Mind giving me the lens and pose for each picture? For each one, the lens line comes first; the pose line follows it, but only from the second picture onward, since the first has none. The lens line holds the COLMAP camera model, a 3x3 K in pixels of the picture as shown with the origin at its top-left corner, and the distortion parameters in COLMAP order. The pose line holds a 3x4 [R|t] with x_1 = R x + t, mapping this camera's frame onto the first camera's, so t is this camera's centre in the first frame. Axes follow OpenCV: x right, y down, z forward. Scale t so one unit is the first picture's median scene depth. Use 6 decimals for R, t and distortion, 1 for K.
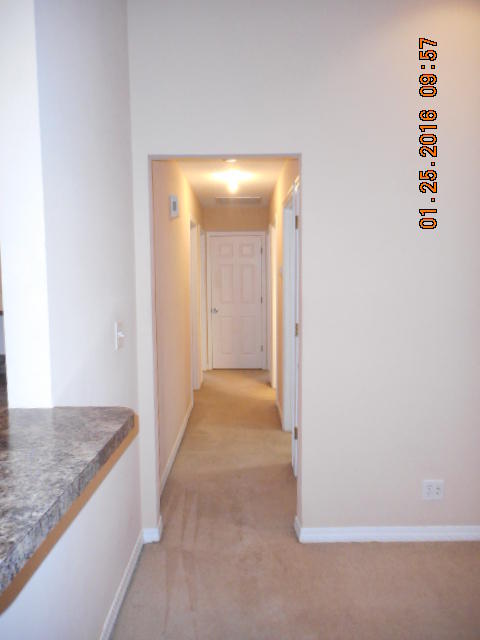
lens RADIAL K [[482.9, 0, 240.0], [0, 482.9, 320.0], [0, 0, 1]] dist [0.001787, -0.001045]
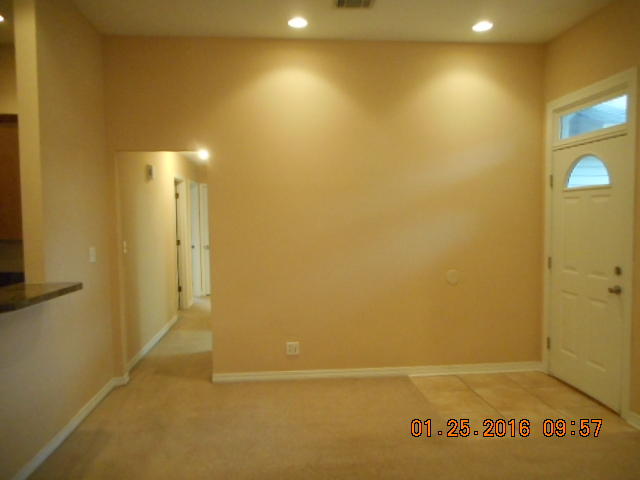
lens RADIAL K [[482.9, 0, 320.7], [0, 482.9, 249.3], [0, 0, 1]] dist [0.001787, -0.001045]
pose [[0.996084, -0.015132, 0.087102, 0.345977], [0.016885, 0.999669, -0.019429, 0.038218], [-0.086779, 0.020824, 0.996010, -0.677590]]
